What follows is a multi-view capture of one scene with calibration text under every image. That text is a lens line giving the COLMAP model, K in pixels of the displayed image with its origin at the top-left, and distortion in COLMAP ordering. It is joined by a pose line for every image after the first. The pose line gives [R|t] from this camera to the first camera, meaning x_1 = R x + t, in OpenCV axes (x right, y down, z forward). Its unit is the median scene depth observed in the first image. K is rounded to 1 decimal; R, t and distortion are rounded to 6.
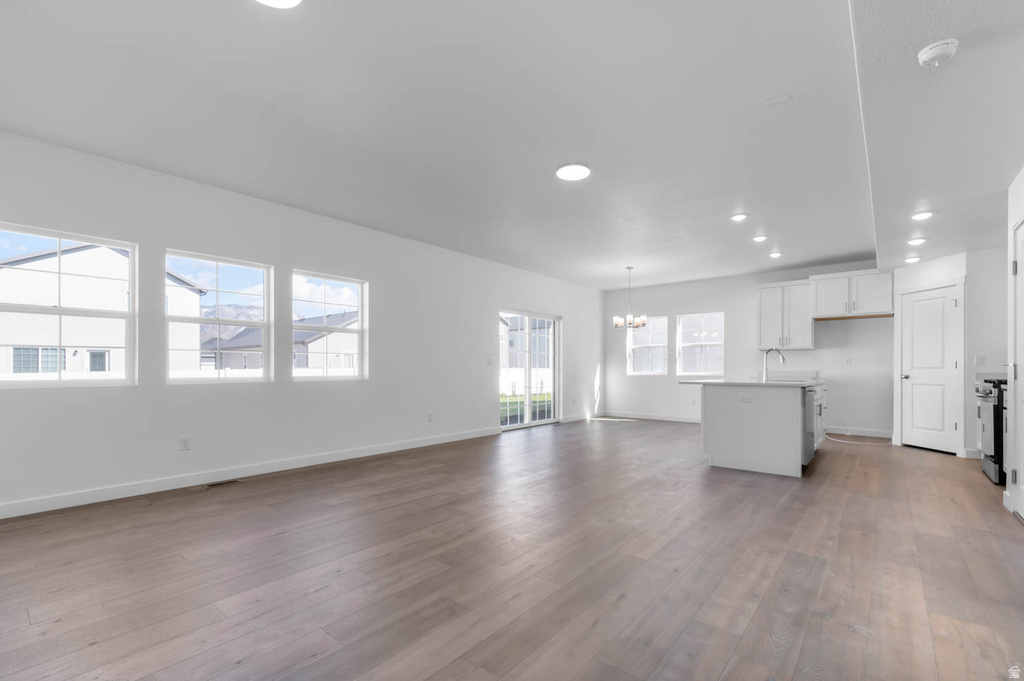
lens RADIAL K [[429.1, 0, 512.7], [0, 429.1, 368.9], [0, 0, 1]] dist [0.000012, -0.000004]
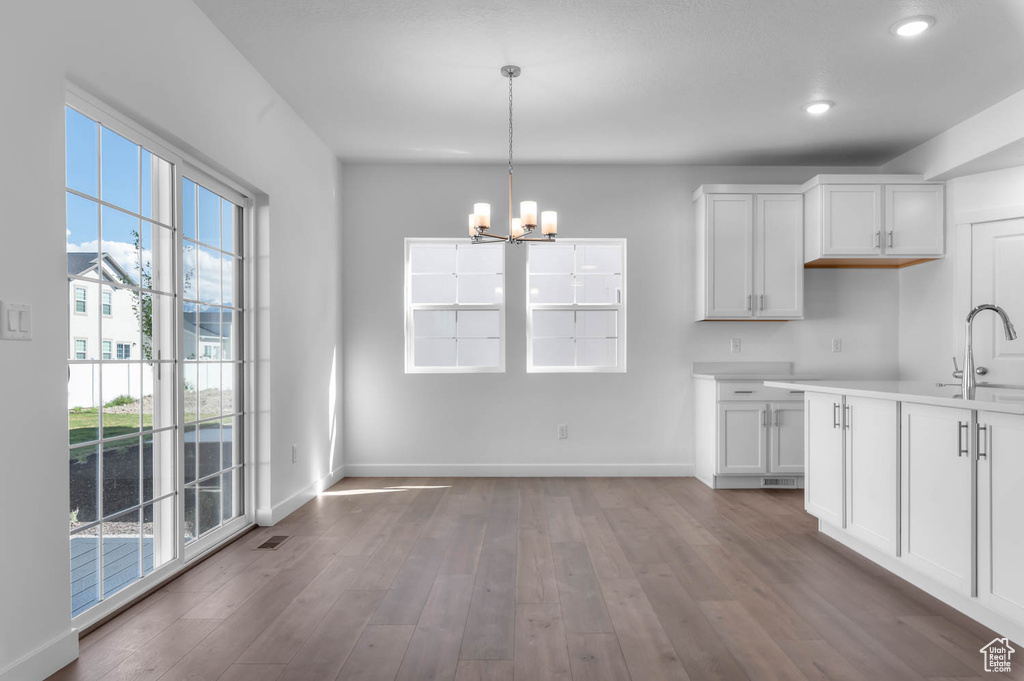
lens RADIAL K [[641.7, 0, 514.5], [0, 641.7, 362.7], [0, 0, 1]] dist [0.003306, 0.000328]
pose [[0.754466, -0.005052, 0.656320, -0.065565], [0.002380, 0.999985, 0.004962, 0.001177], [-0.656335, -0.002181, 0.754467, 0.544993]]
